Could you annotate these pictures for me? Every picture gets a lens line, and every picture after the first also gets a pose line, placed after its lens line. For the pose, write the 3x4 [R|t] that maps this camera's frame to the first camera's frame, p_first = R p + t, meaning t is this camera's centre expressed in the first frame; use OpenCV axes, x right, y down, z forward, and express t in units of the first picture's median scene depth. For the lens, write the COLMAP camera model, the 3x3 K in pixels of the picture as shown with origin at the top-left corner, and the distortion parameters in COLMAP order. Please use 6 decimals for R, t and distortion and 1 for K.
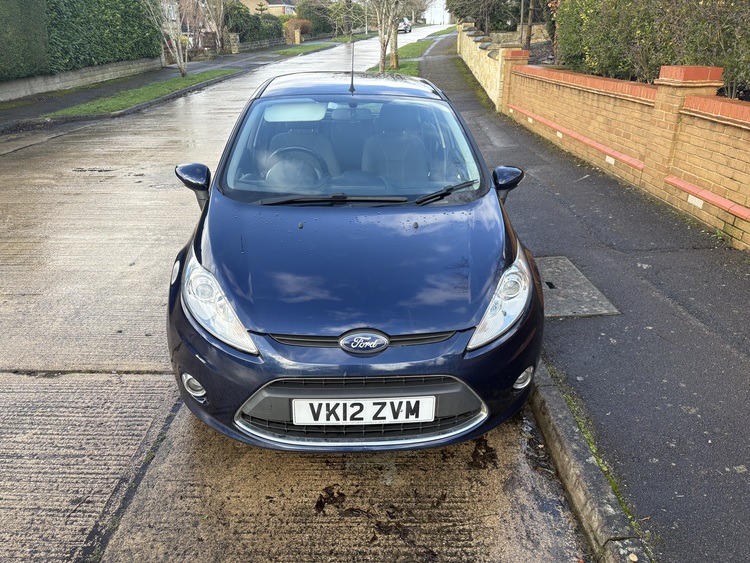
lens RADIAL K [[568.1, 0, 374.0], [0, 568.1, 279.7], [0, 0, 1]] dist [0.032825, -0.022039]
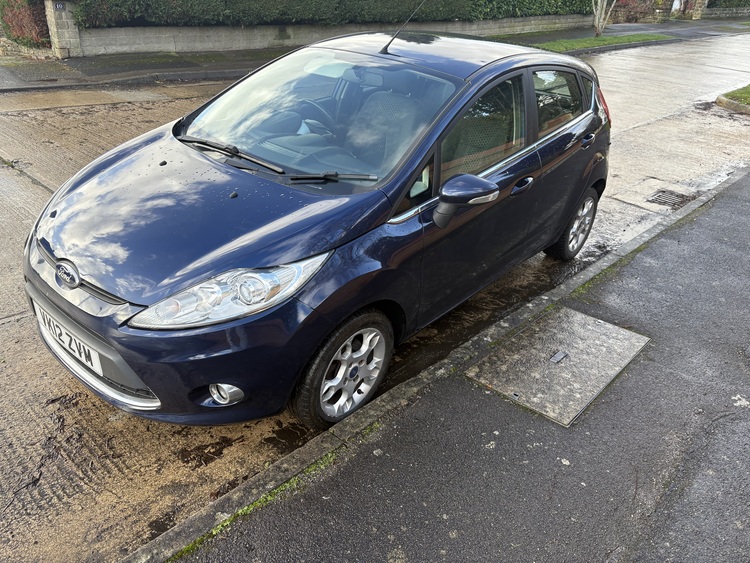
lens RADIAL K [[568.1, 0, 374.5], [0, 568.1, 283.2], [0, 0, 1]] dist [0.032825, -0.022039]
pose [[0.725627, 0.371886, -0.578936, 0.853578], [-0.332922, 0.926078, 0.177599, -0.211067], [0.602187, 0.063870, 0.795796, 0.425052]]
